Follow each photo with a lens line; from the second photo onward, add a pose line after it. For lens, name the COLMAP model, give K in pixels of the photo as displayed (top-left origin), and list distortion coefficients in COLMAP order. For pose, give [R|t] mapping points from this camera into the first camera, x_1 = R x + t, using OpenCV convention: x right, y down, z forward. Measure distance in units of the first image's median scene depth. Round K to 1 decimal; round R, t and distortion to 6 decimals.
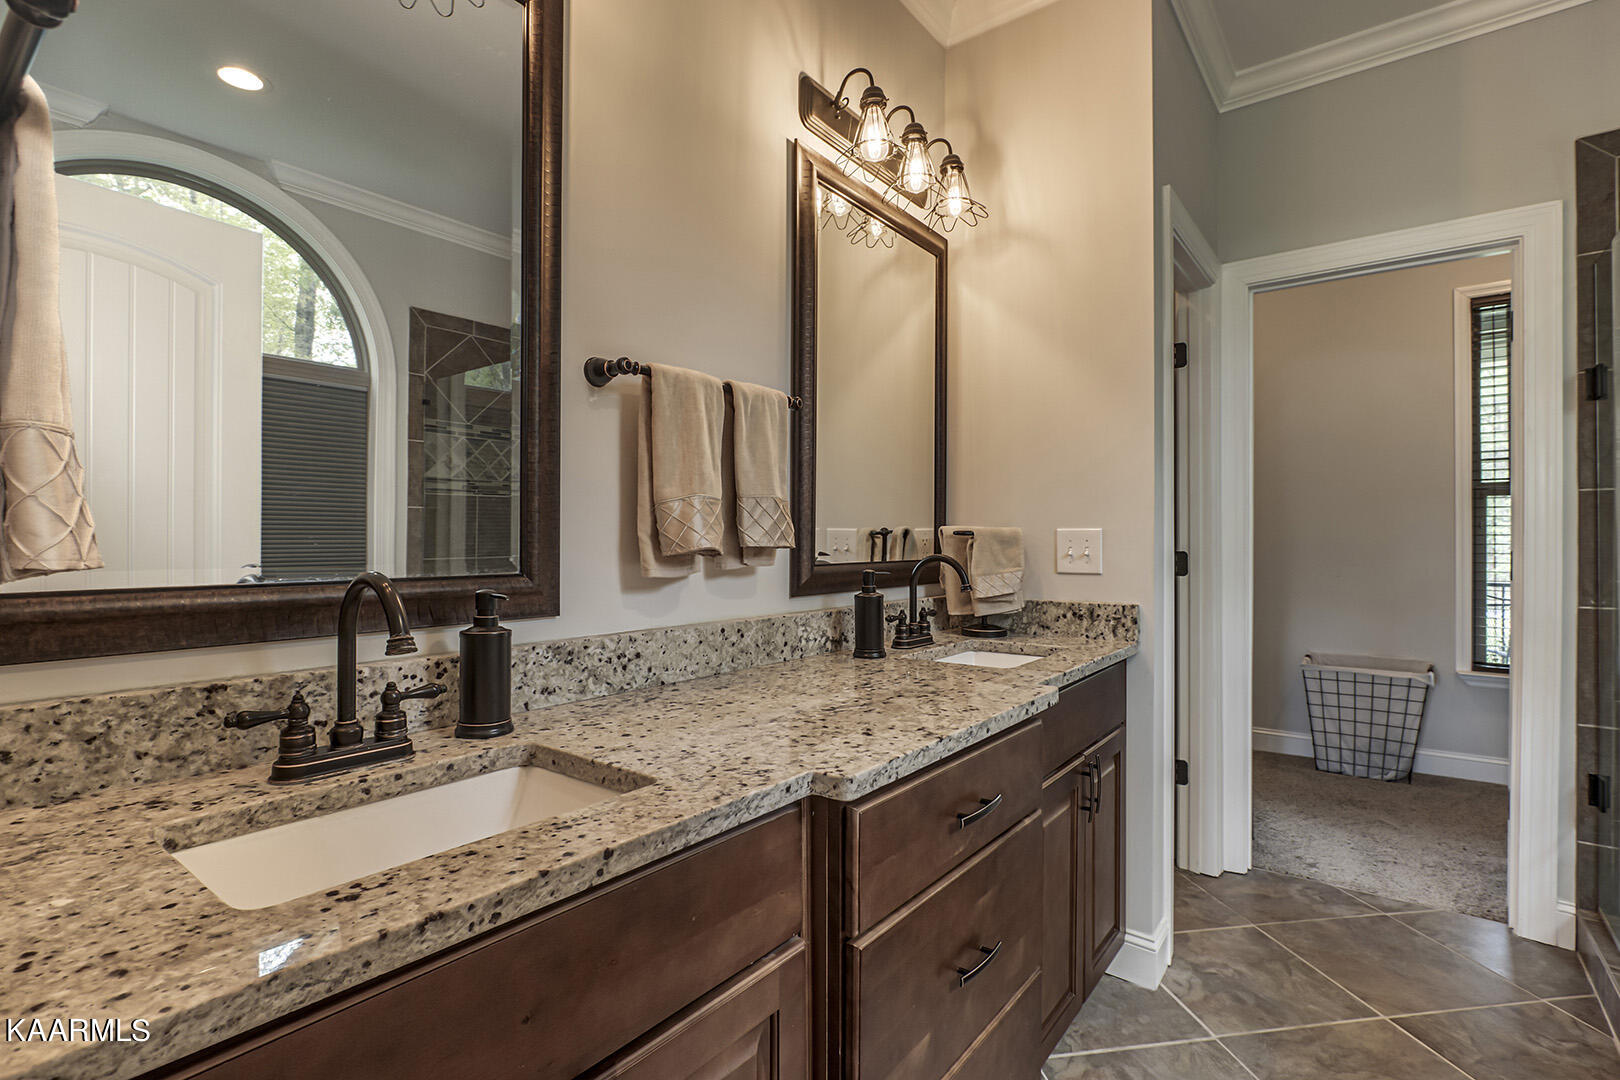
lens RADIAL K [[745.5, 0, 804.4], [0, 745.5, 530.6], [0, 0, 1]] dist [-0.011146, 0.003813]
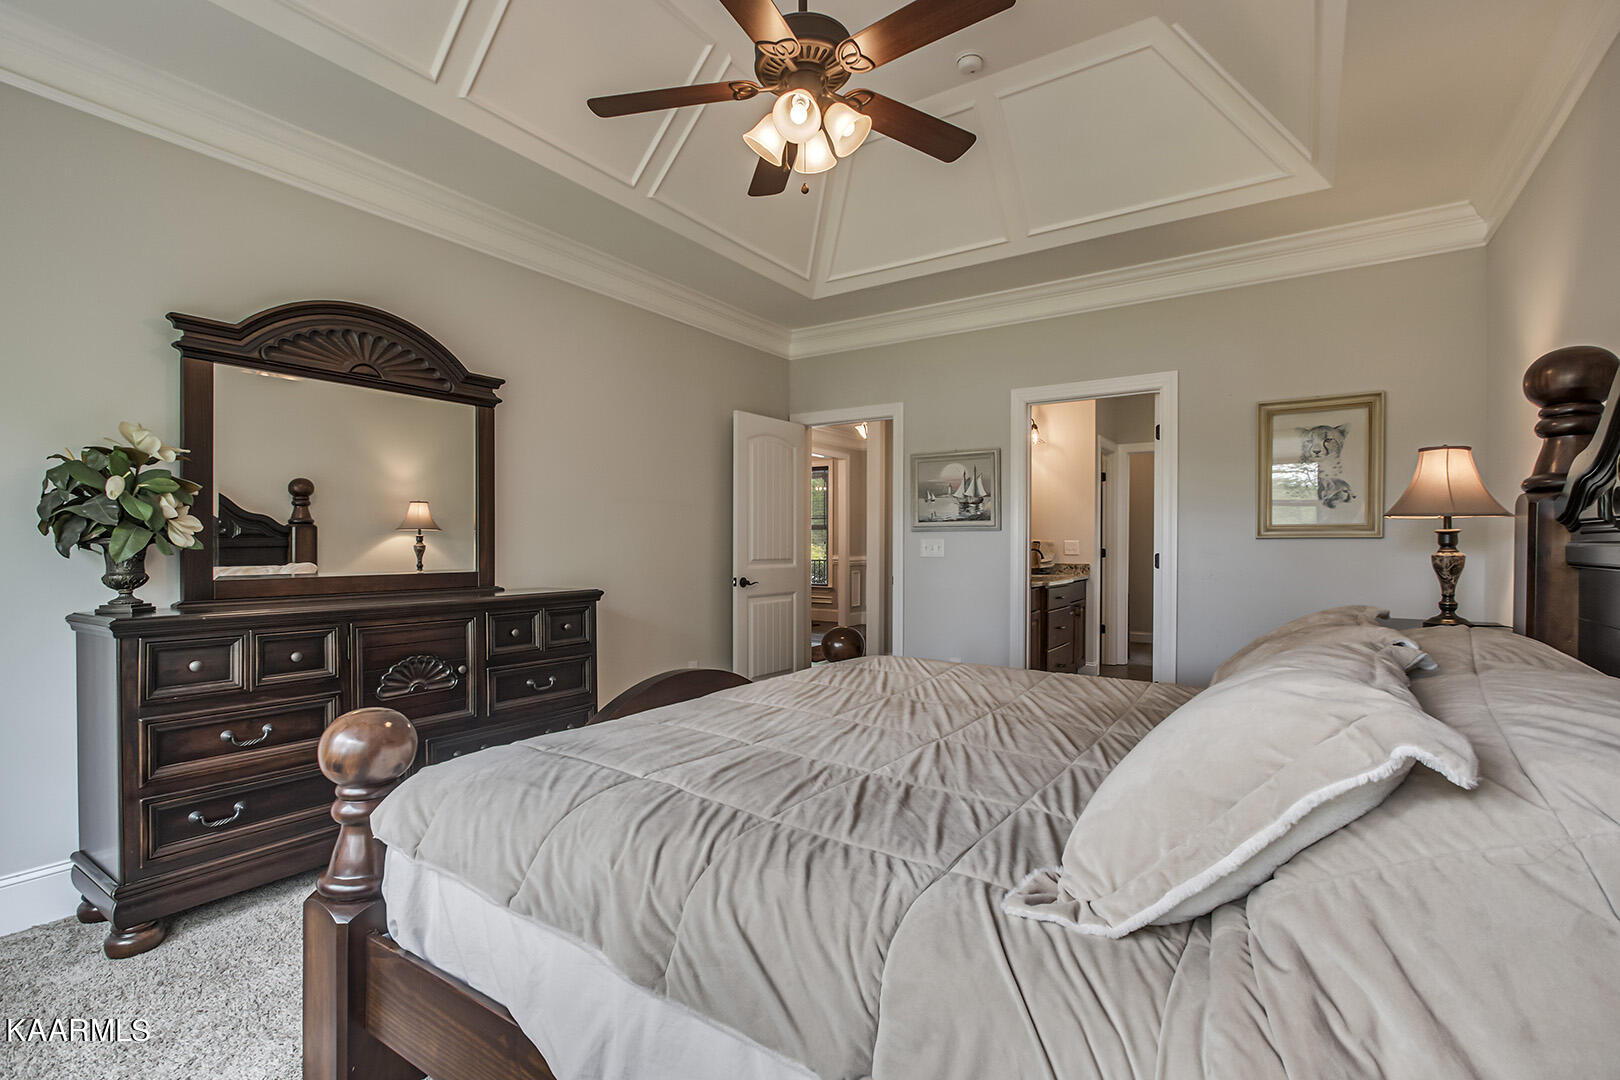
lens RADIAL K [[745.5, 0, 810.6], [0, 745.5, 548.5], [0, 0, 1]] dist [-0.011146, 0.003813]
pose [[0.996455, -0.000243, 0.084123, -0.987991], [-0.000240, 0.999984, 0.005728, 0.011679], [-0.084123, -0.005728, 0.996439, -2.032366]]
